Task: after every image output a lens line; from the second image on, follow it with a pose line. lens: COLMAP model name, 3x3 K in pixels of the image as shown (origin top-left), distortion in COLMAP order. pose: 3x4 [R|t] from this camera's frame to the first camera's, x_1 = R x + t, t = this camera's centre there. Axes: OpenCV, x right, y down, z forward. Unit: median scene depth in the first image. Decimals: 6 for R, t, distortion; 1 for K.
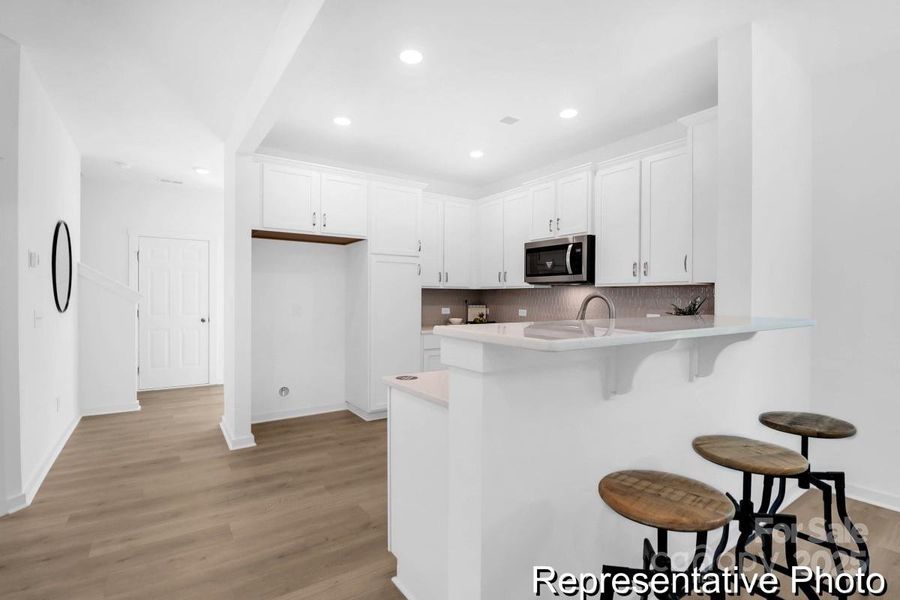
lens RADIAL K [[423.1, 0, 450.0], [0, 423.1, 300.0], [0, 0, 1]] dist [-0.018989, -0.001313]
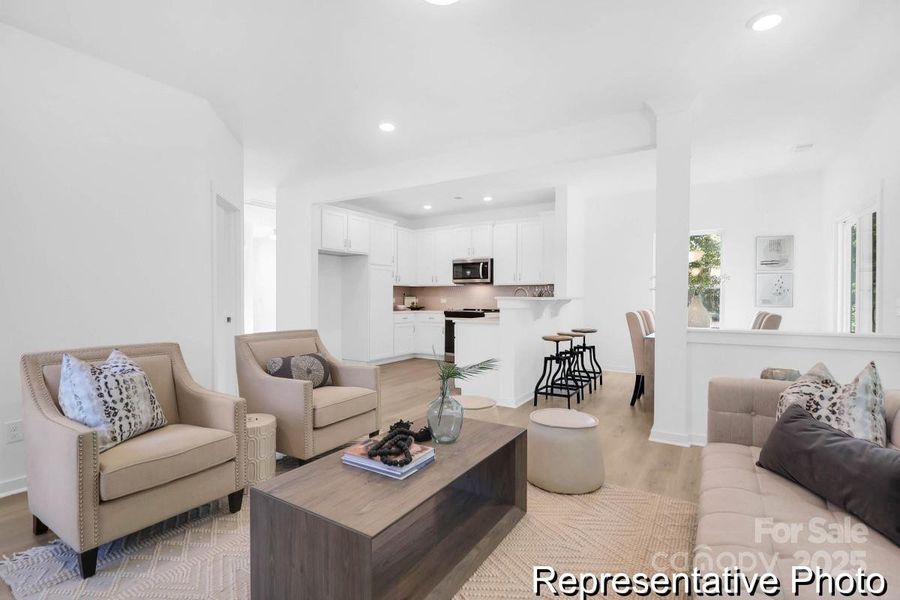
lens RADIAL K [[417.7, 0, 450.0], [0, 417.7, 300.0], [0, 0, 1]] dist [-0.001887, -0.000428]
pose [[0.919286, -0.003470, 0.393576, -0.573648], [0.002863, 0.999994, 0.002129, 0.029813], [-0.393581, -0.000831, 0.919290, -0.651570]]
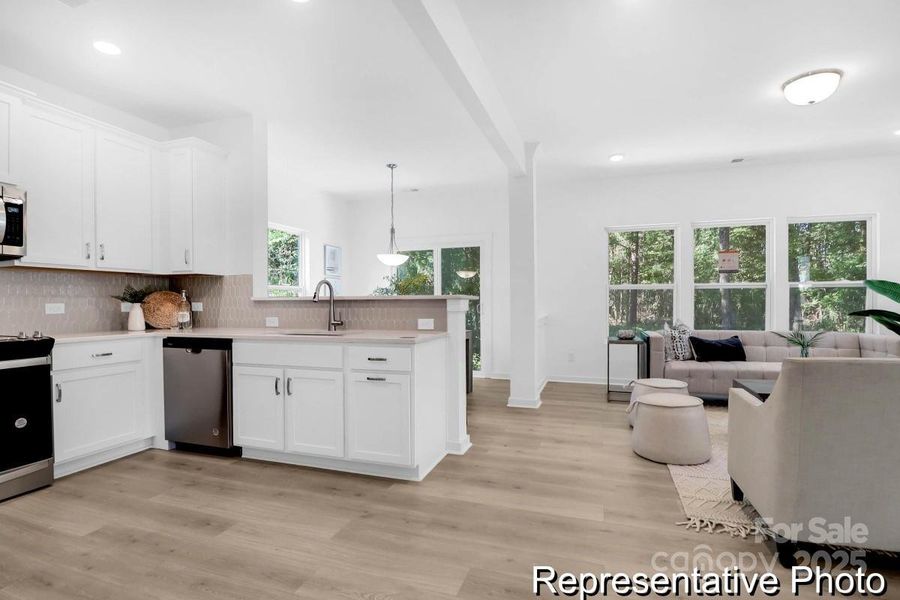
lens RADIAL K [[423.1, 0, 450.0], [0, 423.1, 300.0], [0, 0, 1]] dist [-0.018989, -0.001313]
pose [[-0.586958, 0.004754, 0.809603, -0.621841], [0.008815, 0.999961, 0.000519, 0.031525], [-0.809569, 0.007441, -0.586977, 0.810957]]
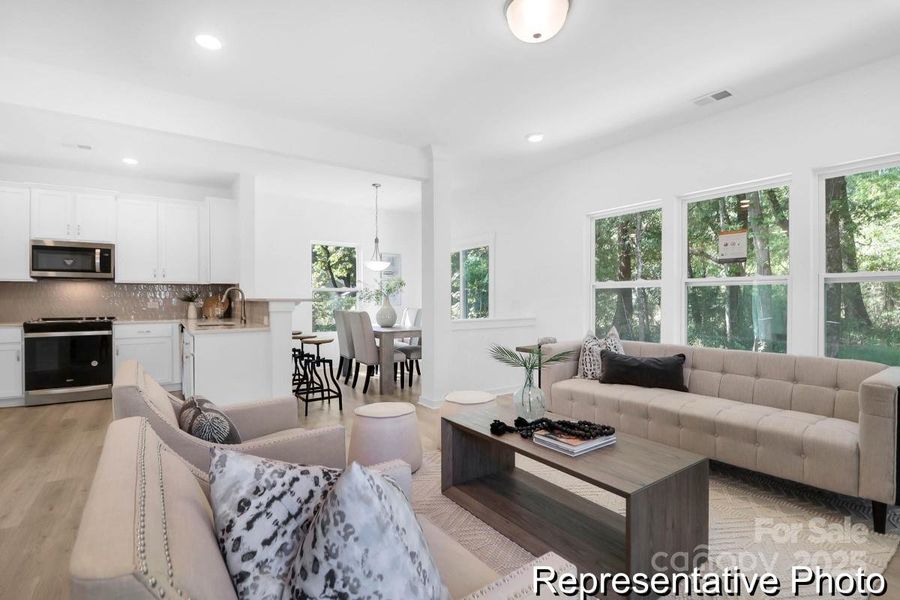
lens RADIAL K [[423.1, 0, 450.0], [0, 423.1, 300.0], [0, 0, 1]] dist [-0.018989, -0.001313]
pose [[-0.000117, -0.003477, 0.999994, -0.972077], [0.007886, 0.999963, 0.003478, 0.026351], [-0.999969, 0.007886, -0.000089, -0.063835]]
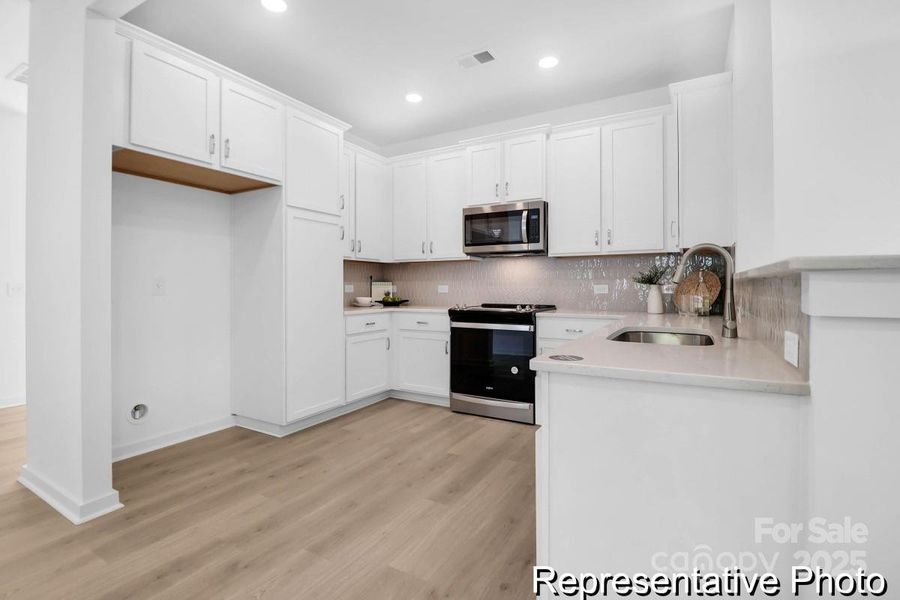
lens RADIAL K [[427.1, 0, 446.7], [0, 427.1, 283.5], [0, 0, 1]] dist [-0.003096, -0.000715]
pose [[0.904620, -0.001245, 0.426216, -0.266264], [0.007255, 0.999896, -0.012479, 0.037965], [-0.426156, 0.014381, 0.904535, 0.229516]]
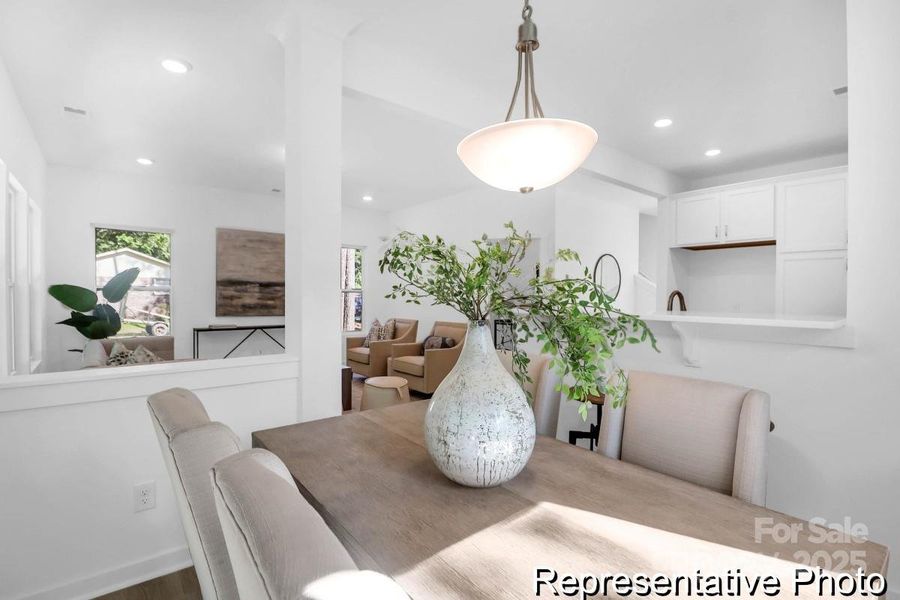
lens RADIAL K [[417.7, 0, 450.0], [0, 417.7, 300.0], [0, 0, 1]] dist [-0.001887, -0.000428]
pose [[0.064114, 0.007273, -0.997916, 0.784691], [-0.006662, 0.999954, 0.006860, 0.013591], [0.997920, 0.006208, 0.064160, 0.133203]]
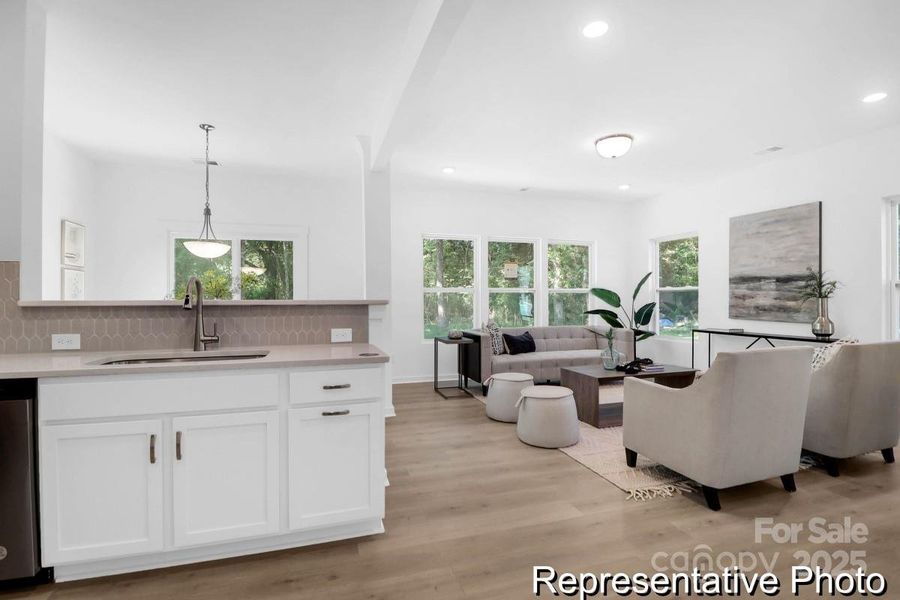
lens RADIAL K [[416.0, 0, 423.6], [0, 416.0, 296.9], [0, 0, 1]] dist [-0.017091, -0.000737]
pose [[-0.946077, 0.001030, 0.323940, -0.269792], [0.001393, 0.999999, 0.000888, 0.017505], [-0.323938, 0.001291, -0.946077, 0.945572]]
